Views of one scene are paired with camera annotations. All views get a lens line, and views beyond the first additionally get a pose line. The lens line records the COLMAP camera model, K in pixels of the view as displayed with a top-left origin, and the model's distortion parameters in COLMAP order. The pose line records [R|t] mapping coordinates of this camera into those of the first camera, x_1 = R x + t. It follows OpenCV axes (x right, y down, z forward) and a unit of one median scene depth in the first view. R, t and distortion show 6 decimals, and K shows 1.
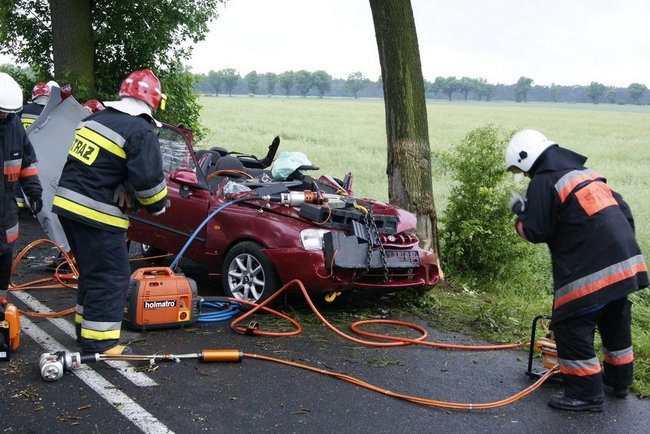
lens RADIAL K [[898.1, 0, 325.0], [0, 898.1, 217.0], [0, 0, 1]] dist [-0.013235, -0.030510]
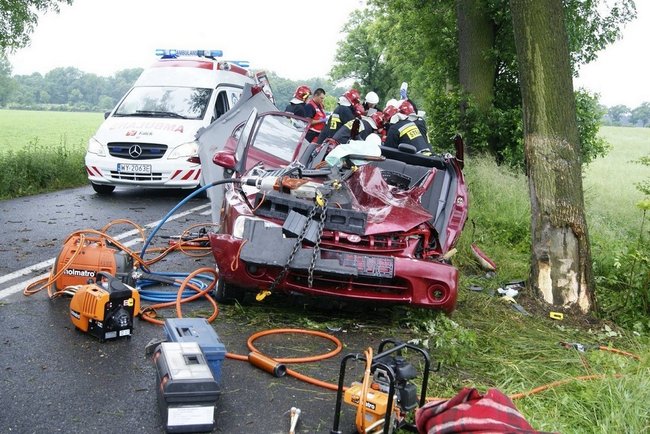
lens RADIAL K [[749.2, 0, 325.0], [0, 749.2, 217.0], [0, 0, 1]] dist [-0.017042, -0.015841]
pose [[0.782200, 0.082951, -0.617481, 0.349789], [-0.093530, 0.995500, 0.015254, -0.002774], [0.615968, 0.045821, 0.786438, 0.321241]]
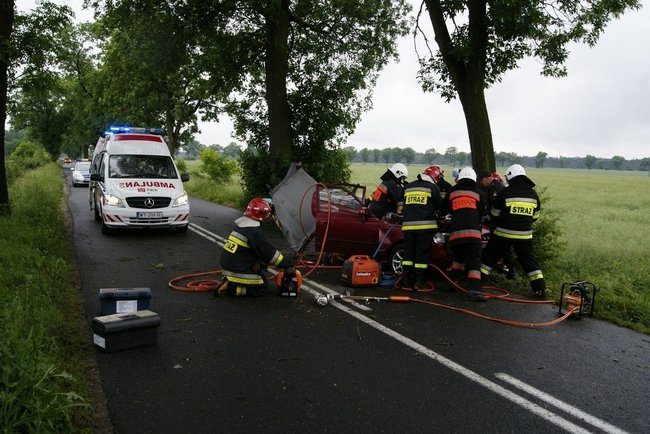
lens RADIAL K [[580.2, 0, 325.0], [0, 580.2, 217.0], [0, 0, 1]] dist [-0.065252, 0.005483]
pose [[0.990135, 0.012715, -0.139537, -0.061759], [-0.018484, 0.999024, -0.040122, 0.016758], [0.138890, 0.042305, 0.989404, -0.177521]]
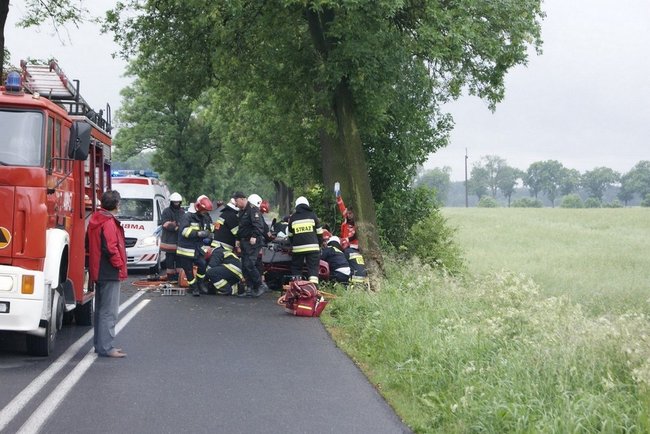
lens RADIAL K [[1319.7, 0, 325.0], [0, 1319.7, 217.0], [0, 0, 1]] dist [-0.046522, -0.156954]
pose [[0.880388, -0.025236, -0.473582, 1.332734], [-0.035660, 0.992234, -0.119166, 0.241443], [0.472911, 0.121801, 0.872651, -1.503152]]
